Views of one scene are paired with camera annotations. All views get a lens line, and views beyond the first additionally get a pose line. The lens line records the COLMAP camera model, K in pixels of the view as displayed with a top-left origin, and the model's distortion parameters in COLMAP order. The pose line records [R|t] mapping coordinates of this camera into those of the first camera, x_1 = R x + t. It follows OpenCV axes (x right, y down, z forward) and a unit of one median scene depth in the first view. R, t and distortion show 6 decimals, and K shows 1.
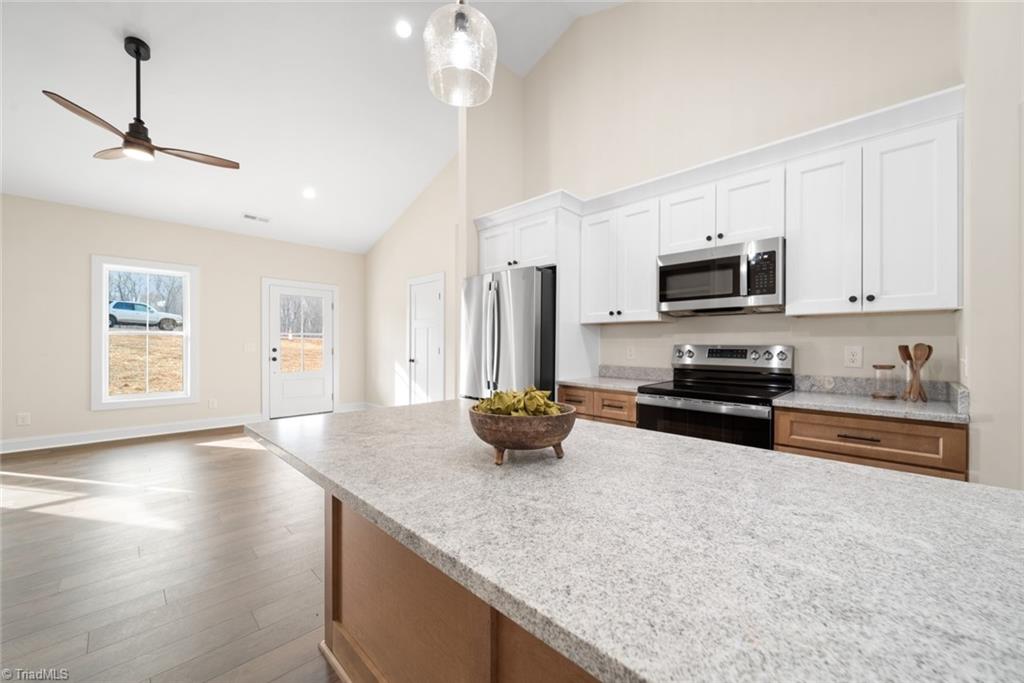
lens RADIAL K [[389.3, 0, 519.9], [0, 389.3, 345.4], [0, 0, 1]] dist [0.003323, -0.002301]
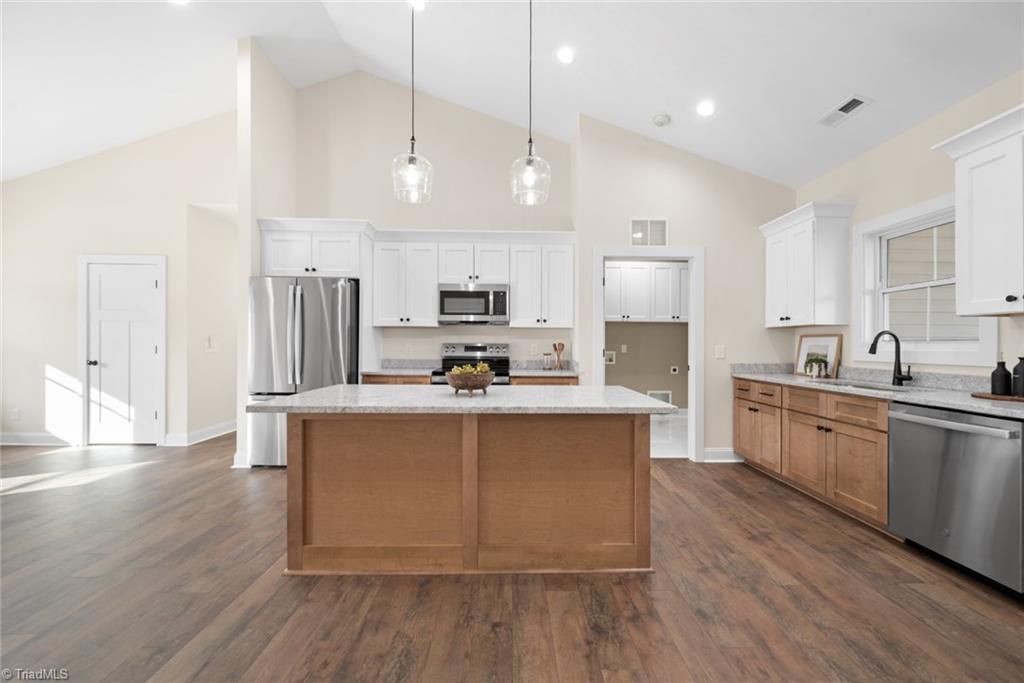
lens RADIAL K [[389.3, 0, 516.2], [0, 389.3, 341.3], [0, 0, 1]] dist [0.003323, -0.002301]
pose [[0.710462, 0.004600, 0.703721, -0.485511], [-0.002004, 0.999988, -0.004513, -0.002856], [-0.703733, 0.001796, 0.710462, -0.263515]]
